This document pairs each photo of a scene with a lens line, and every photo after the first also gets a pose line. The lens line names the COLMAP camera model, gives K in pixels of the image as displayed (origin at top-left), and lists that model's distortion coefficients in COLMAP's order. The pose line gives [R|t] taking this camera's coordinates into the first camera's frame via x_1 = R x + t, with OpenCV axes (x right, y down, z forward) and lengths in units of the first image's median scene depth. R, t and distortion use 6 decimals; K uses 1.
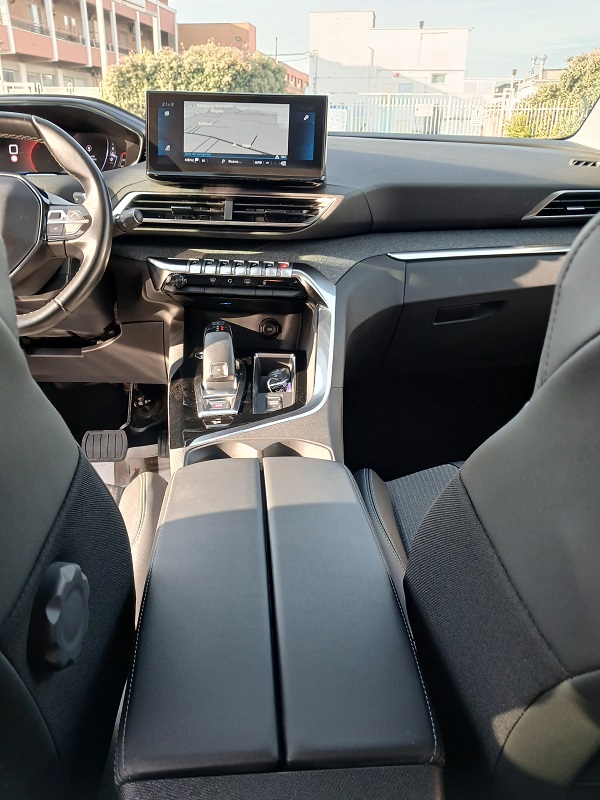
lens RADIAL K [[638.1, 0, 292.1], [0, 638.1, 411.1], [0, 0, 1]] dist [0.003714, 0.004900]
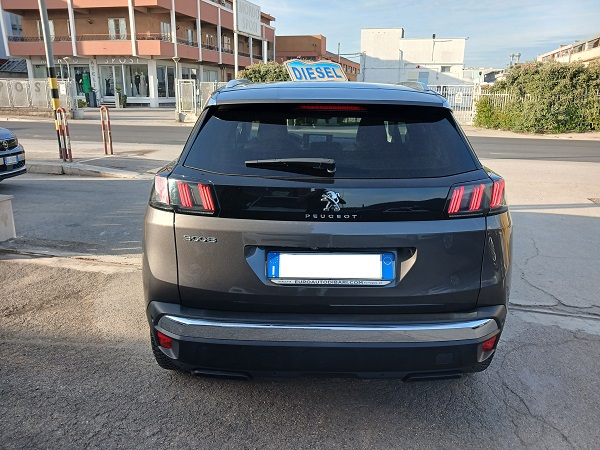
lens RADIAL K [[478.3, 0, 313.8], [0, 478.3, 224.7], [0, 0, 1]] dist [-0.003430, 0.006892]
pose [[0.997306, 0.018976, -0.070860, 0.168247], [-0.029645, 0.987828, -0.152696, 0.790812], [0.067100, 0.154386, 0.985730, -2.491836]]
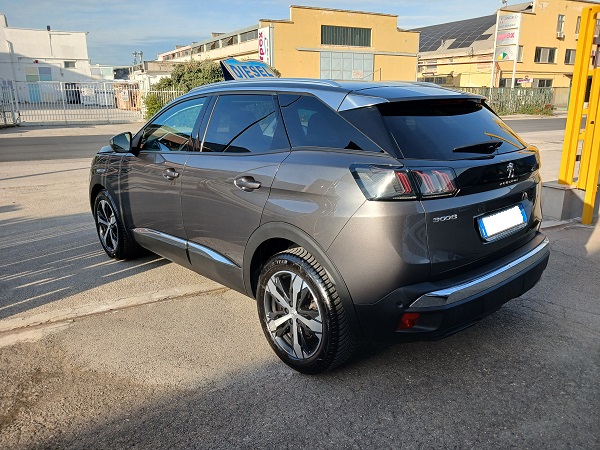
lens RADIAL K [[478.3, 0, 313.8], [0, 478.3, 224.7], [0, 0, 1]] dist [-0.003430, 0.006892]
pose [[0.776986, -0.178279, 0.603746, -1.686148], [0.265504, 0.962393, -0.057505, 0.616416], [-0.570789, 0.204978, 0.795100, -2.138117]]
